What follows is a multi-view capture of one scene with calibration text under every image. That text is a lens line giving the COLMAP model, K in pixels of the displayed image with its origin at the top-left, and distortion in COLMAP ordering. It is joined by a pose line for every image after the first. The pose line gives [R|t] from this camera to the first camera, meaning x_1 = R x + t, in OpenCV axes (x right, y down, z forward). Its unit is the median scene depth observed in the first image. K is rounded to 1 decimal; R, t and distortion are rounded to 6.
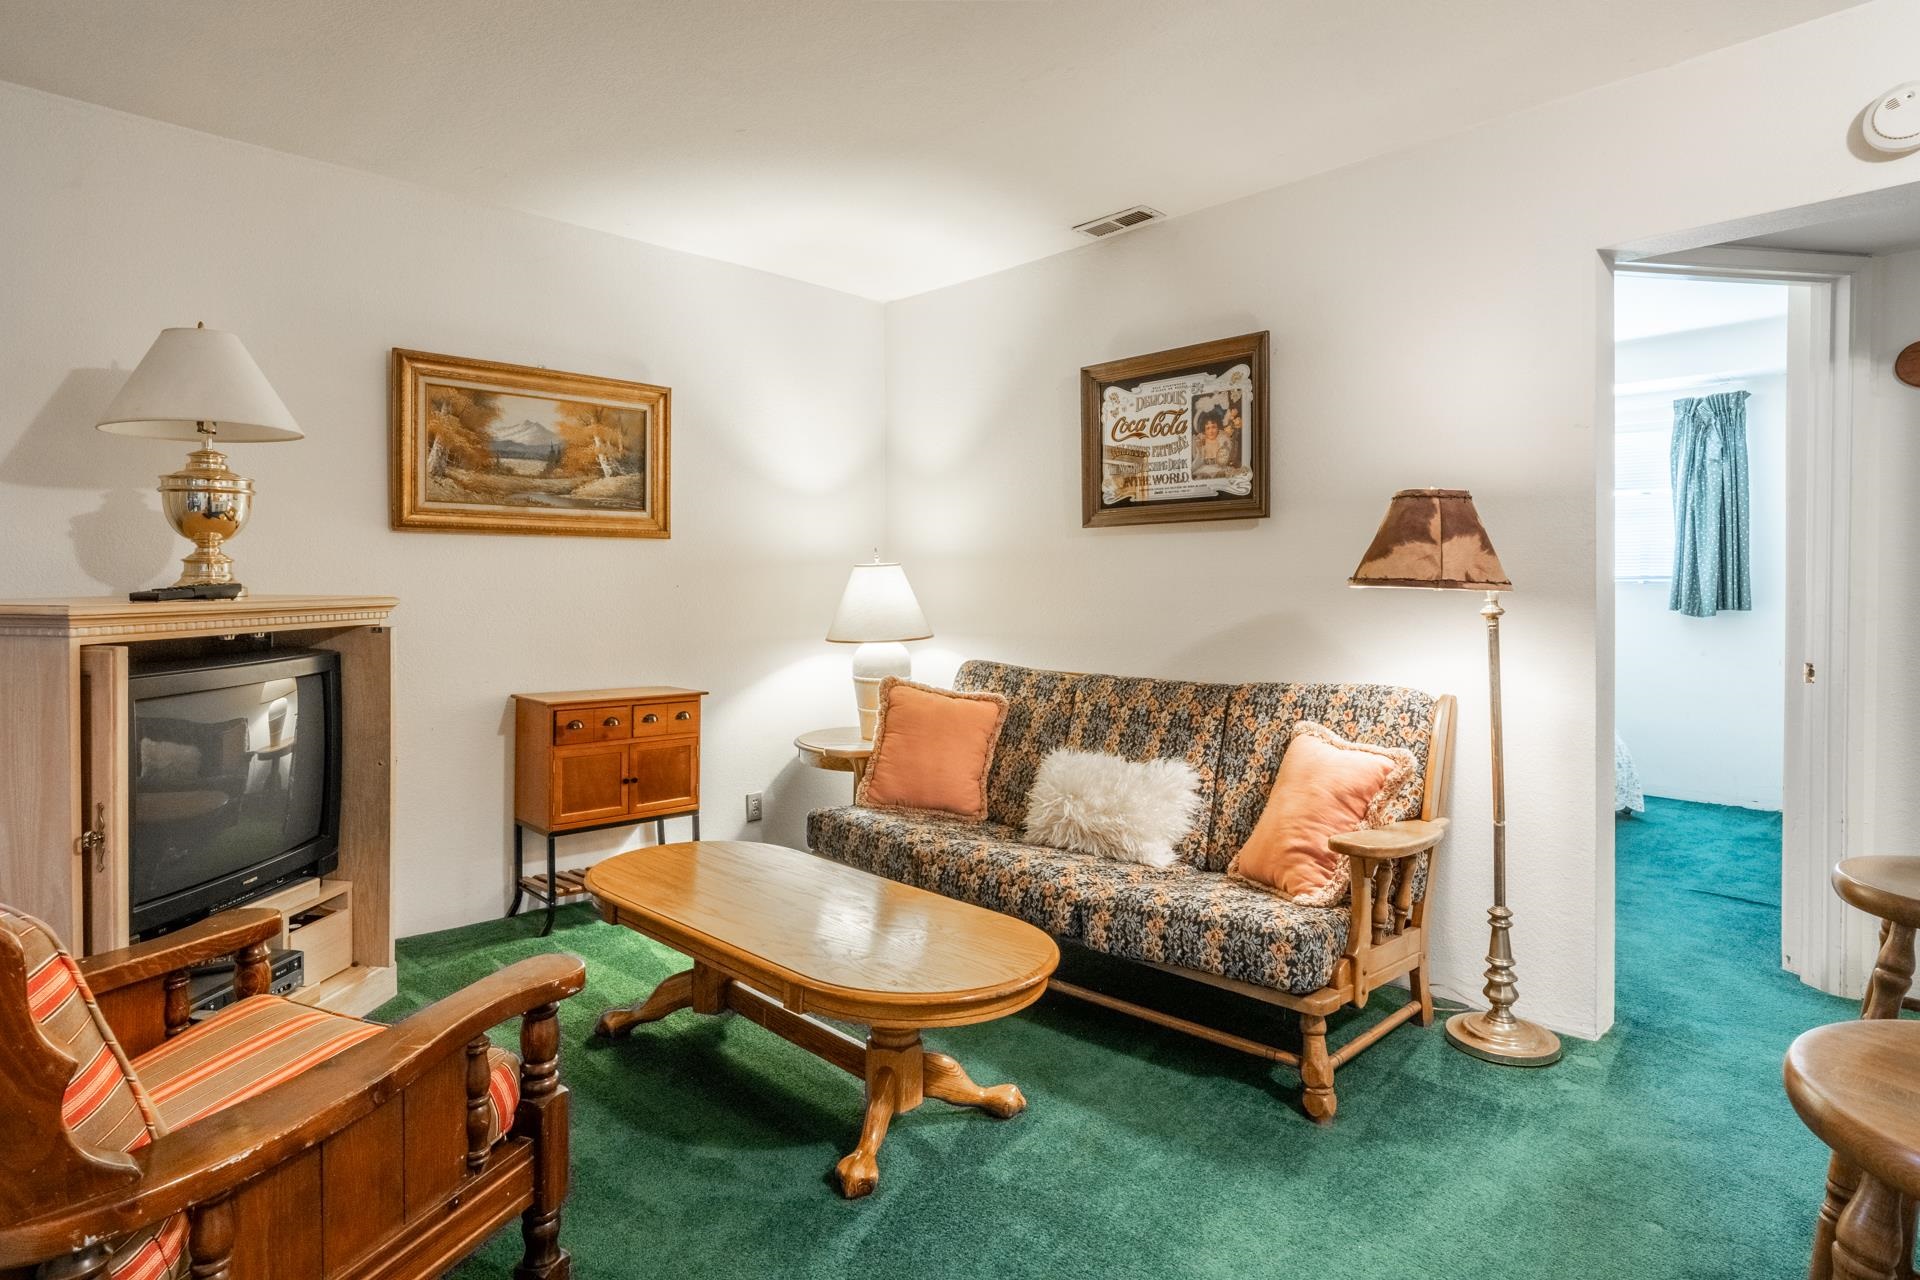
lens RADIAL K [[1025.9, 0, 934.8], [0, 1025.9, 586.9], [0, 0, 1]] dist [-0.003634, -0.001163]
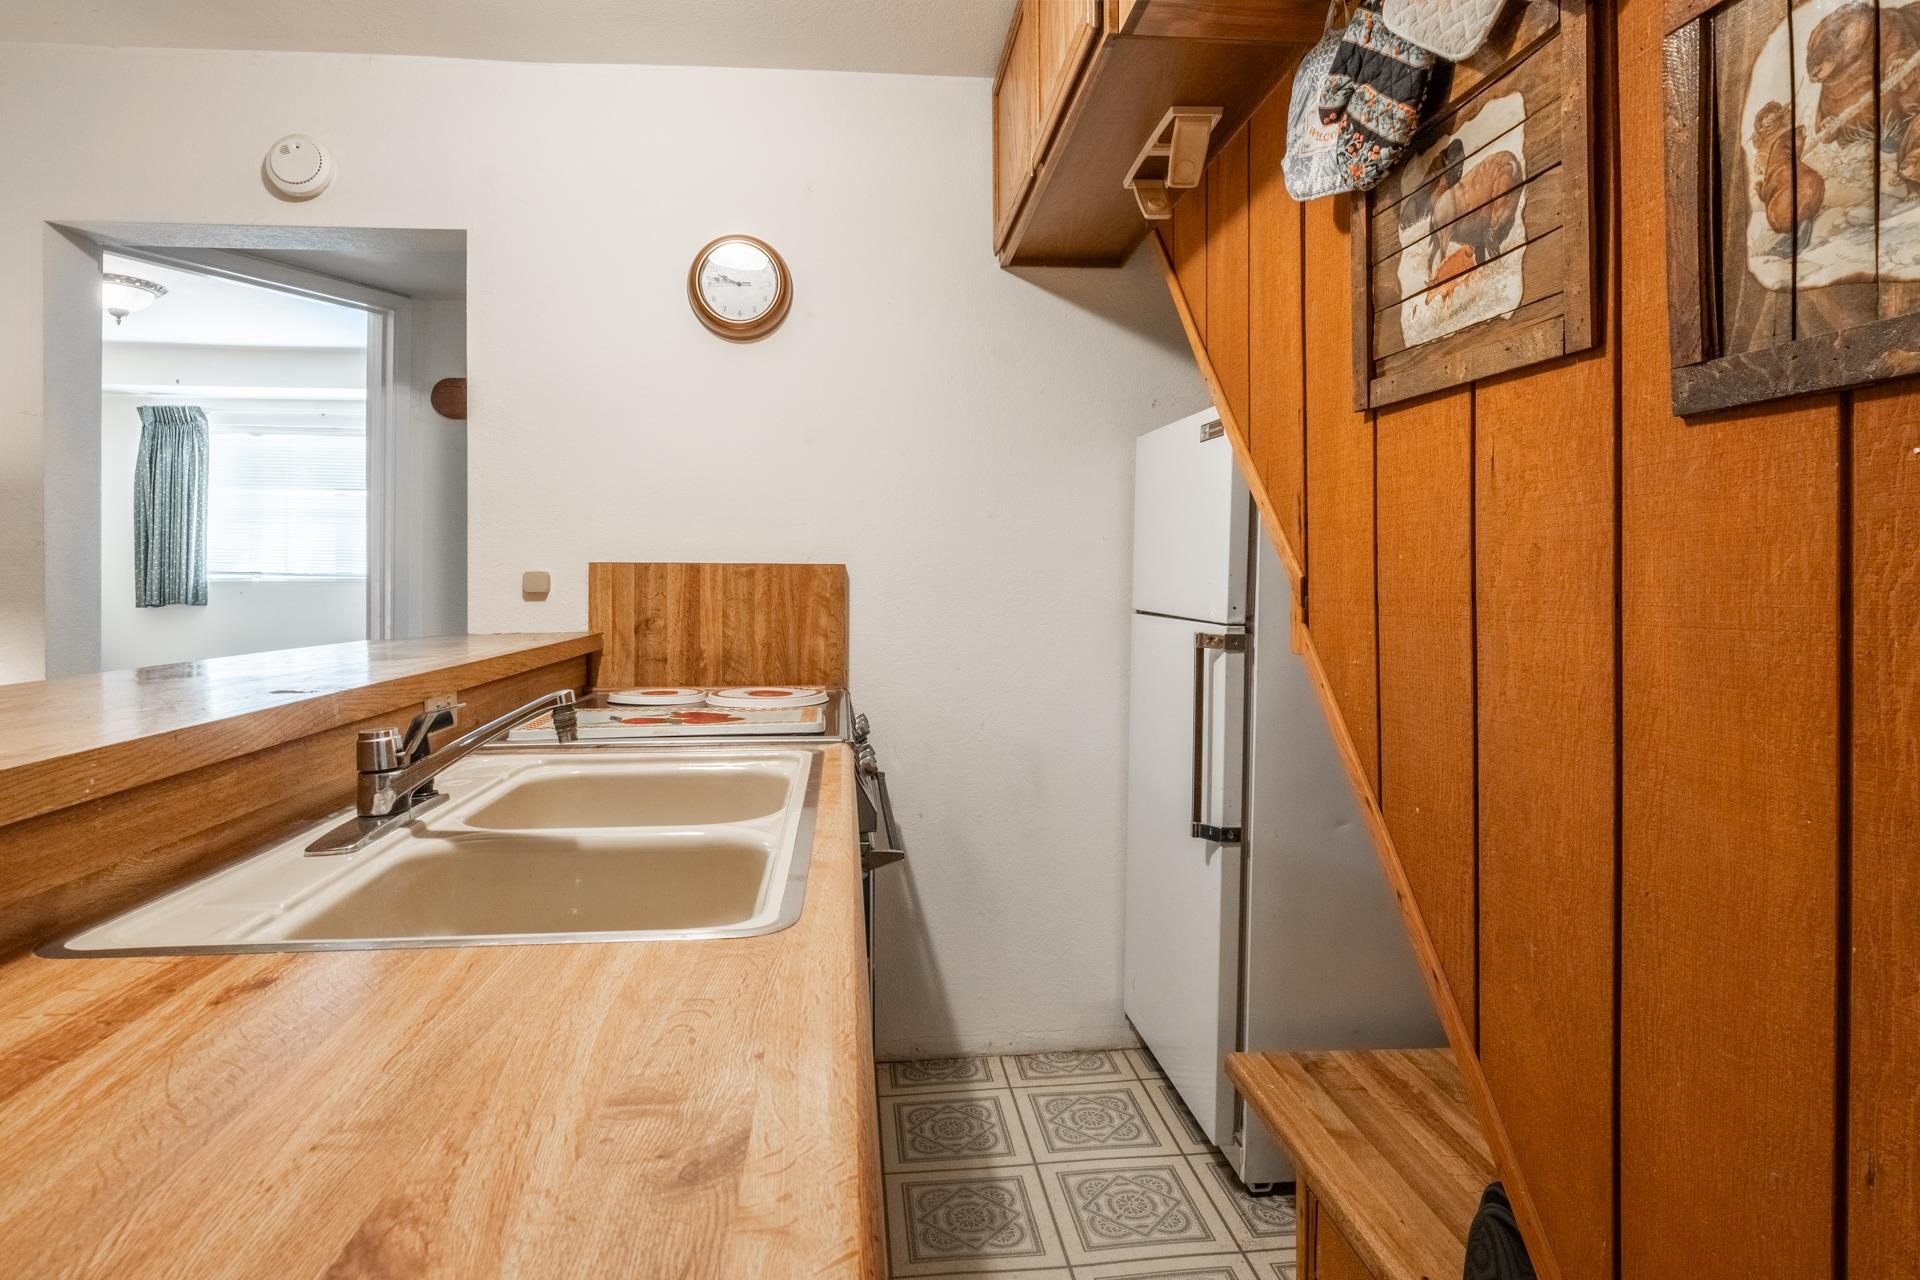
lens RADIAL K [[1025.9, 0, 934.8], [0, 1025.9, 586.9], [0, 0, 1]] dist [-0.003634, -0.001163]
pose [[0.621053, -0.009373, 0.783713, 0.331801], [0.003254, 0.999951, 0.009380, -0.008241], [-0.783762, -0.003275, 0.621052, -0.149860]]
